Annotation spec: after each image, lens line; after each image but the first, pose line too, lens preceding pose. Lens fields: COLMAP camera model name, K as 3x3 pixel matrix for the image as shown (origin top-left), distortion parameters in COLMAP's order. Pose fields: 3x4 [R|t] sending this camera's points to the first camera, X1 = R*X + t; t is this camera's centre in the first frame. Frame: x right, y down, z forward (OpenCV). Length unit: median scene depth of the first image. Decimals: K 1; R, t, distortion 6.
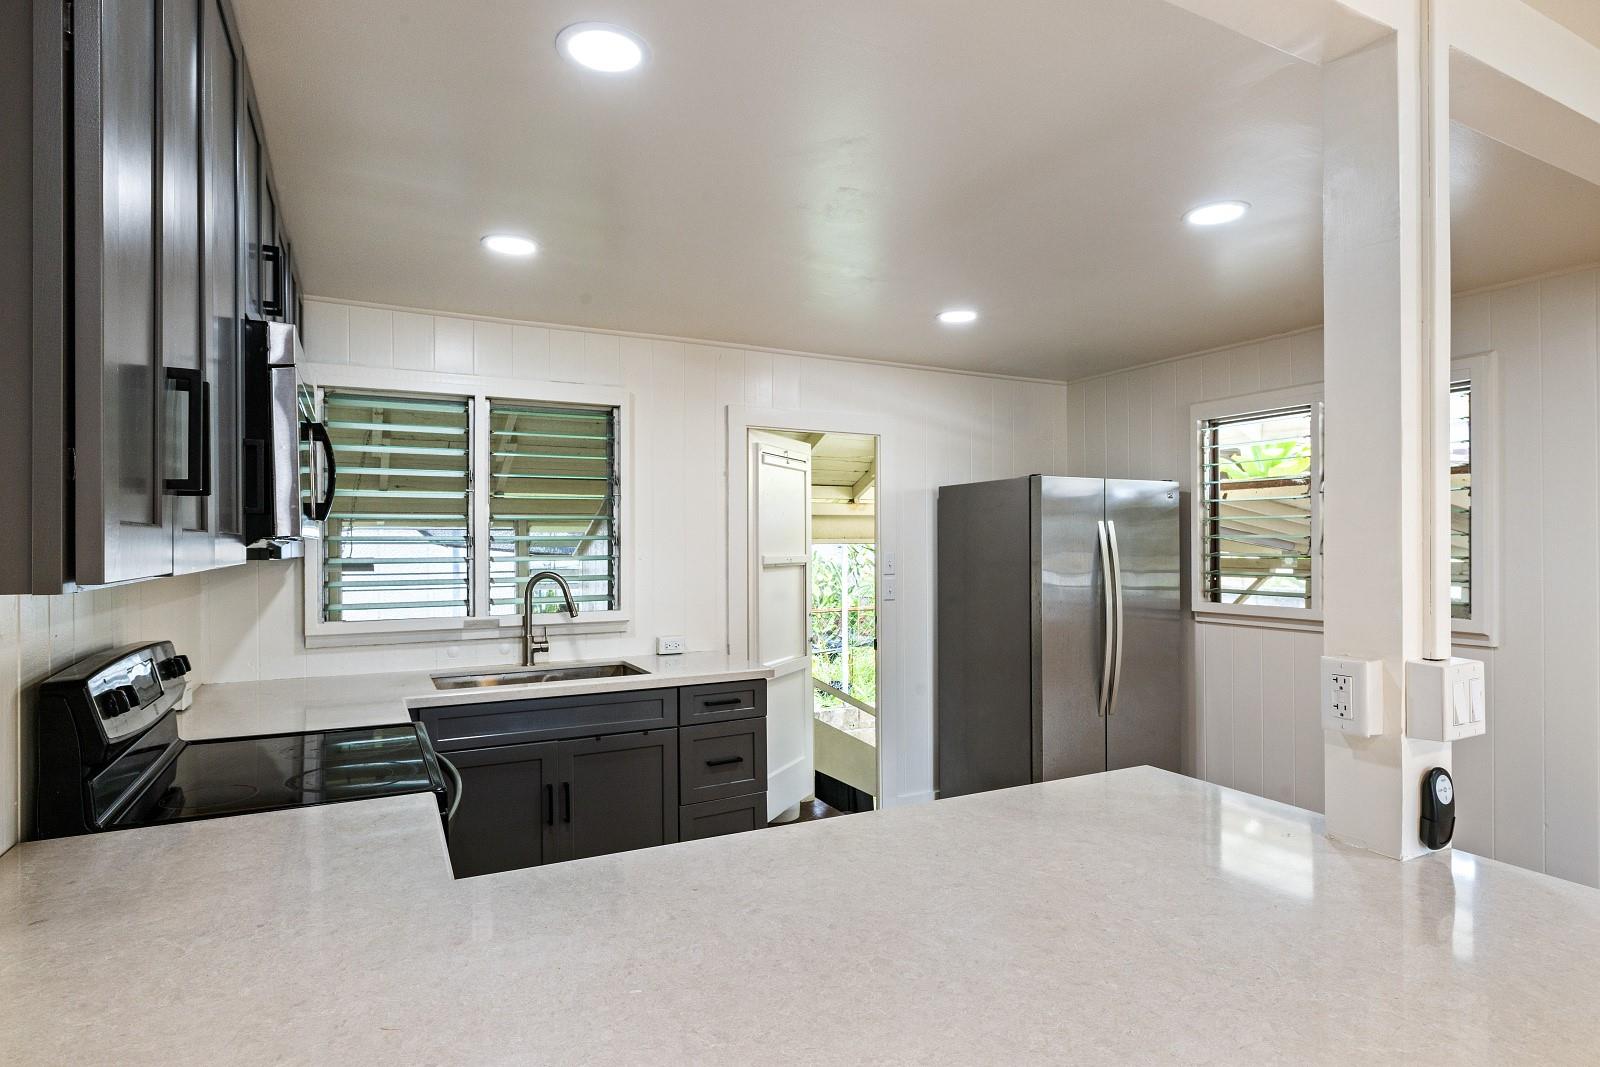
lens RADIAL K [[837.1, 0, 794.3], [0, 837.1, 538.6], [0, 0, 1]] dist [0.001325, 0.000363]
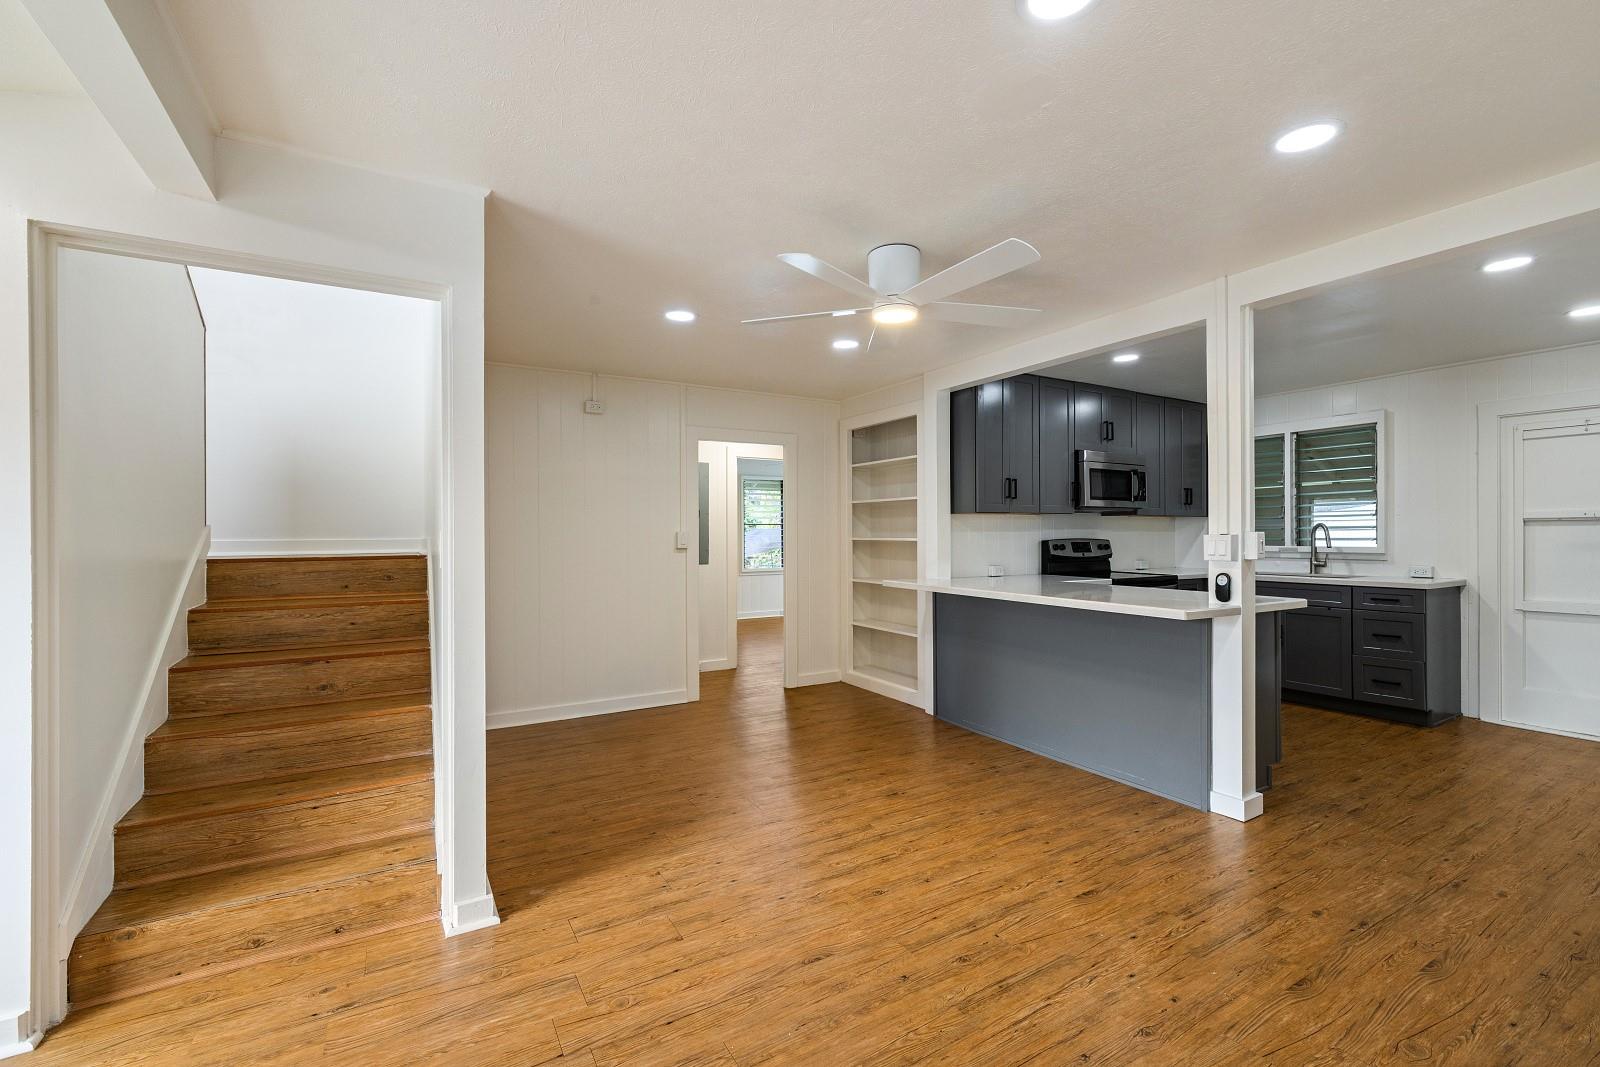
lens RADIAL K [[676.1, 0, 807.3], [0, 676.1, 531.3], [0, 0, 1]] dist [0.000370, -0.000202]
pose [[0.044516, 0.006078, -0.998990, 1.192138], [0.011415, 0.999913, 0.006592, 0.034642], [0.998943, -0.011697, 0.044443, -0.212896]]
